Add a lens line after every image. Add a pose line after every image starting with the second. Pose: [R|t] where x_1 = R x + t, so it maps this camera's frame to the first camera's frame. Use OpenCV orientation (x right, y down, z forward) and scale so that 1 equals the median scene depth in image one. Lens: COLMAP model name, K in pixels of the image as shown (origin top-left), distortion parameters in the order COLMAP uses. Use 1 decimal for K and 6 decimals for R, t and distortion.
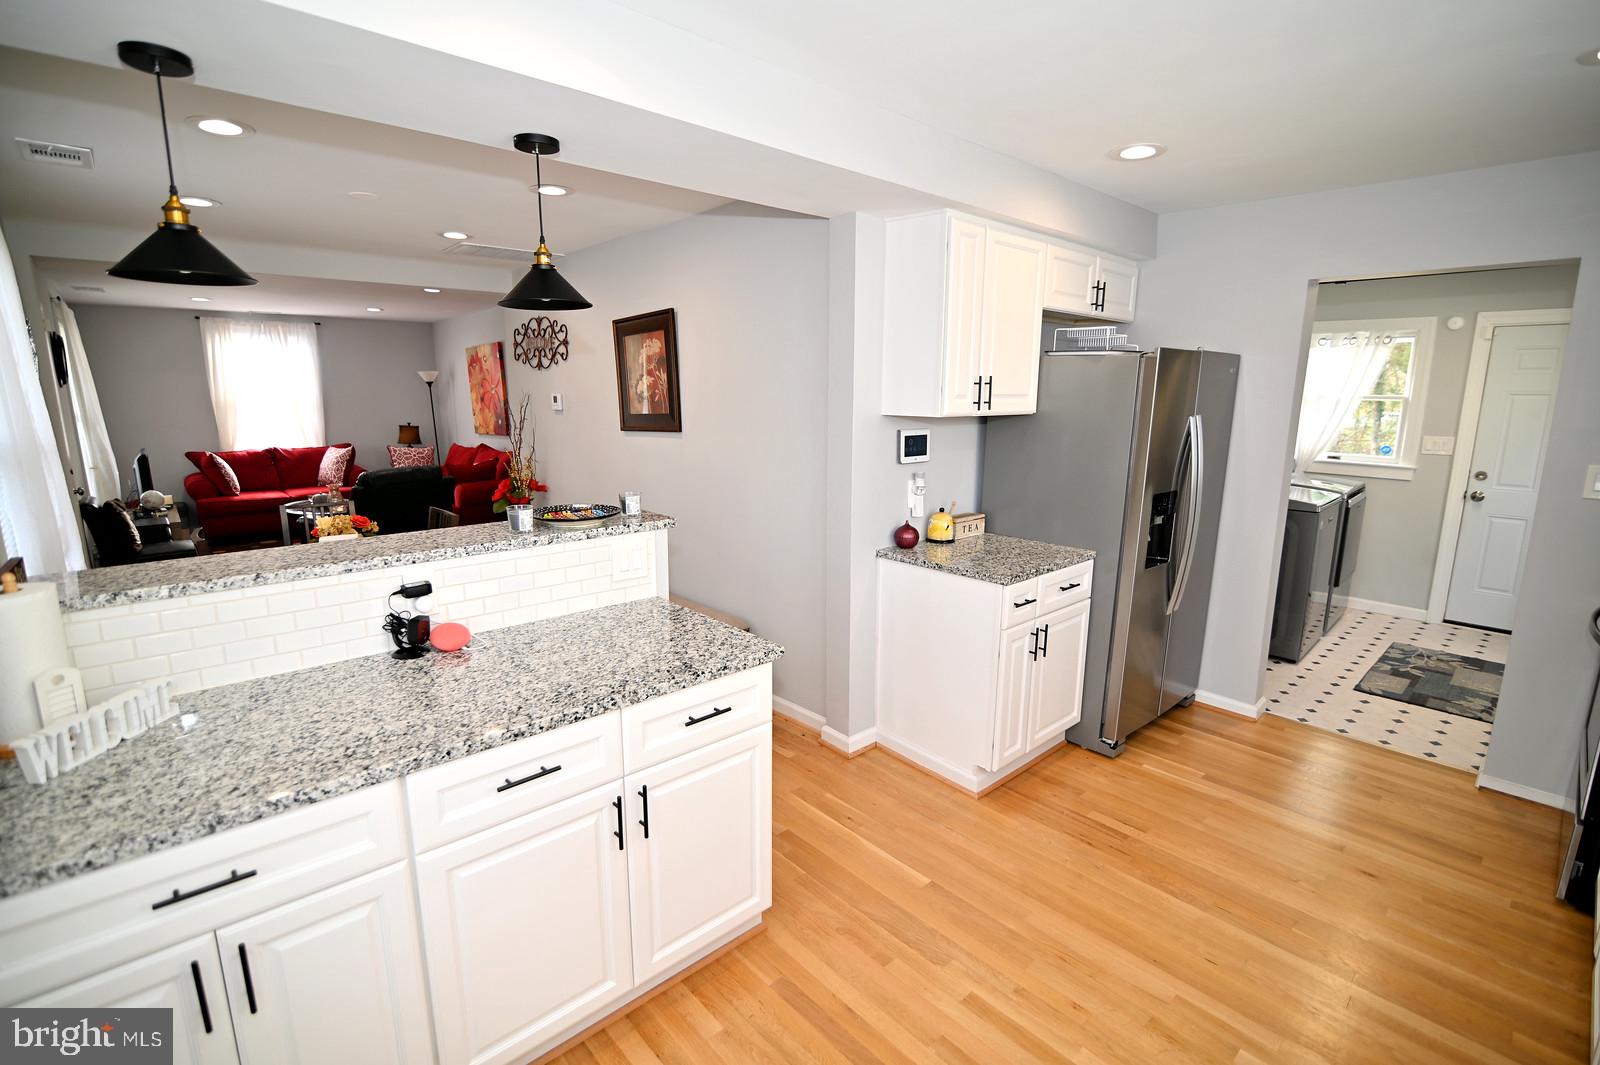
lens RADIAL K [[728.9, 0, 800.0], [0, 728.9, 532.5], [0, 0, 1]] dist [-0.019828, 0.000351]
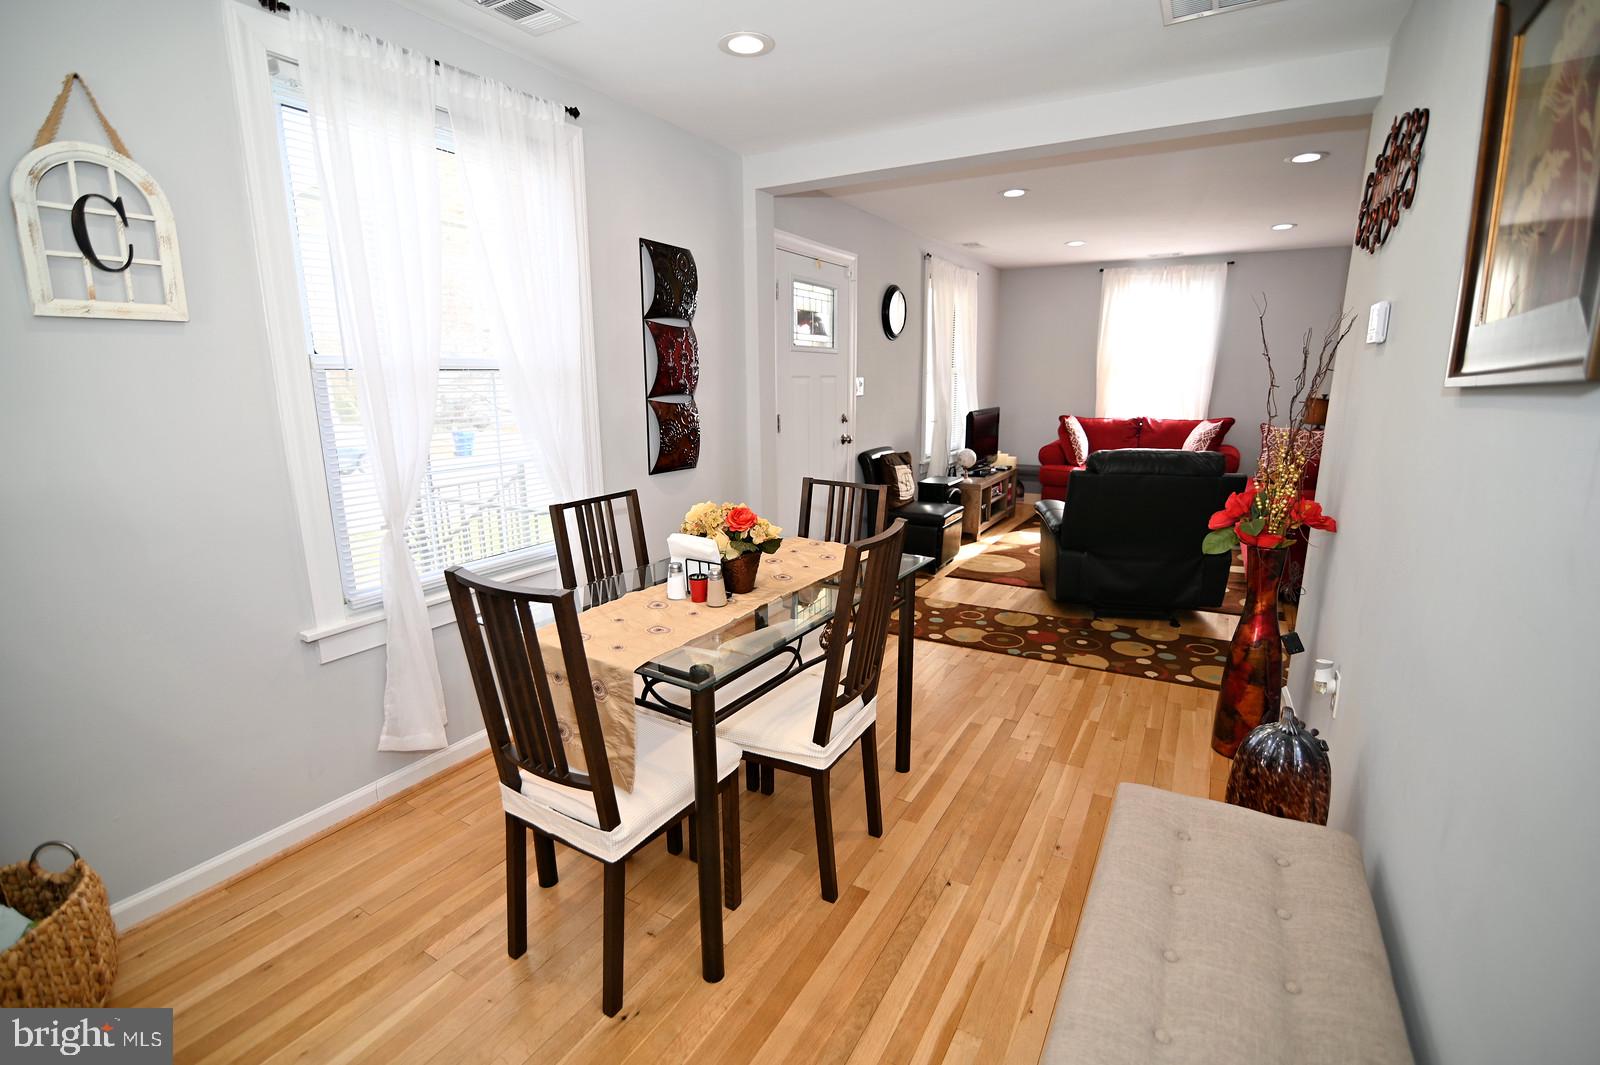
lens RADIAL K [[728.9, 0, 800.0], [0, 728.9, 532.5], [0, 0, 1]] dist [-0.019828, 0.000351]
pose [[0.304864, 0.199317, -0.931306, -0.085028], [-0.176285, 0.972768, 0.150484, -0.132144], [0.935939, 0.118298, 0.331699, 1.097098]]
